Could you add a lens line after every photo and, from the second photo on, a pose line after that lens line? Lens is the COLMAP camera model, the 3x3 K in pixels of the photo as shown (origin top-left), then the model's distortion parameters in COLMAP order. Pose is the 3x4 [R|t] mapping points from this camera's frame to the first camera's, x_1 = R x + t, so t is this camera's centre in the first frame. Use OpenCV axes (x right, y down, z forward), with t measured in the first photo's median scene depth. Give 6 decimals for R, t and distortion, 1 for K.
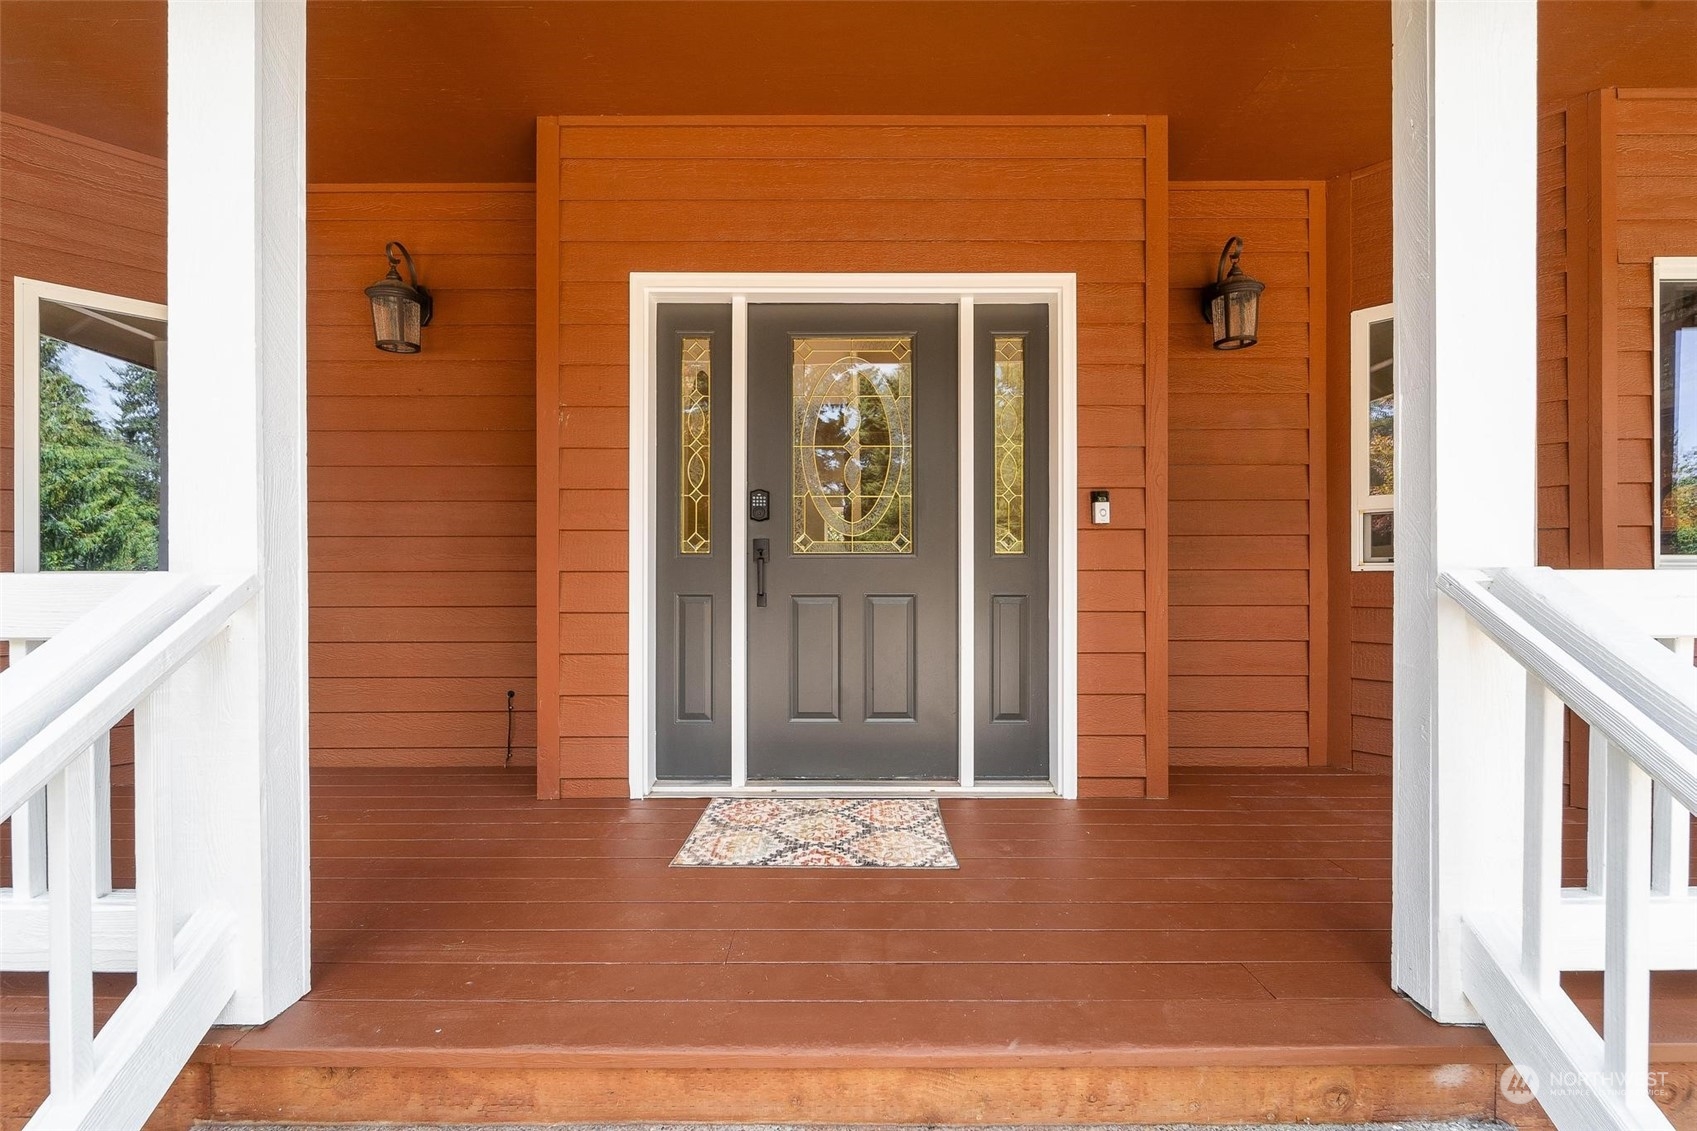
lens RADIAL K [[701.3, 0, 842.6], [0, 701.3, 571.0], [0, 0, 1]] dist [0.000576, -0.000516]
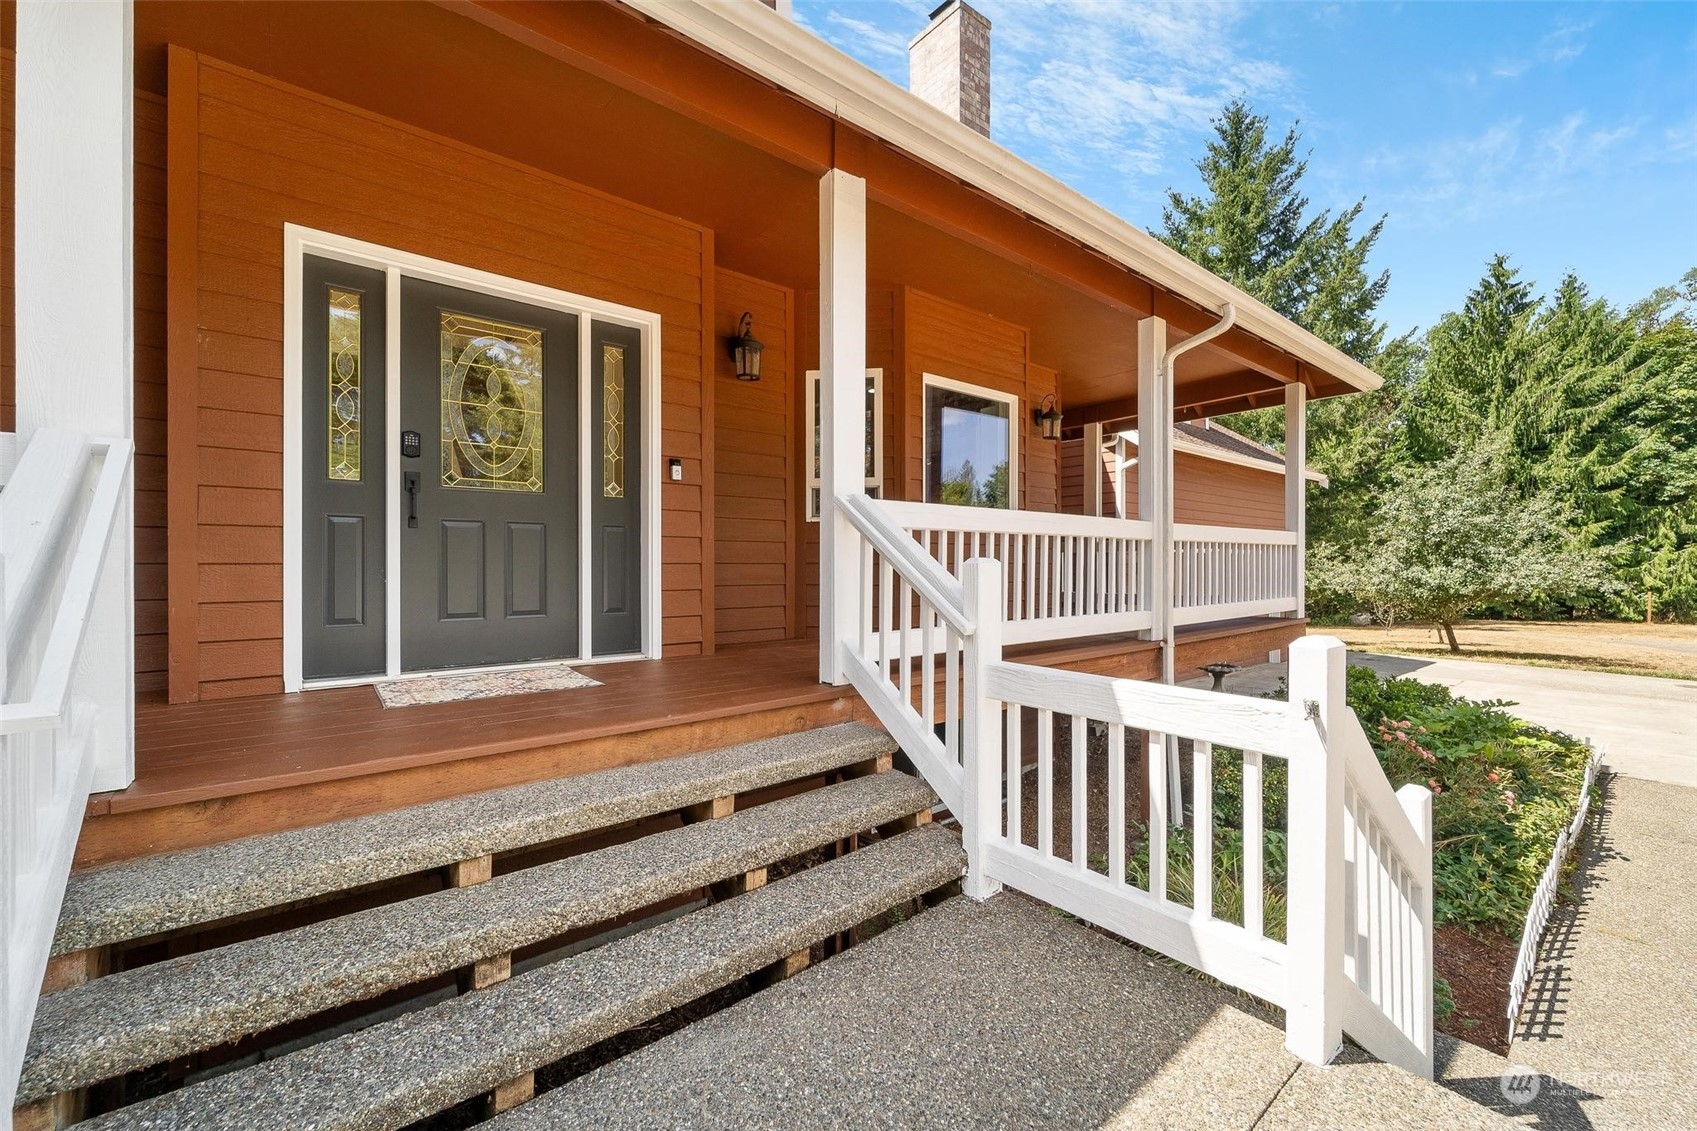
lens RADIAL K [[690.5, 0, 853.3], [0, 690.5, 583.5], [0, 0, 1]] dist [-0.001949, -0.000348]
pose [[0.769048, -0.016034, 0.638990, -0.305733], [-0.002540, 0.999601, 0.028139, 0.115882], [-0.639186, -0.023263, 0.768700, -0.429231]]
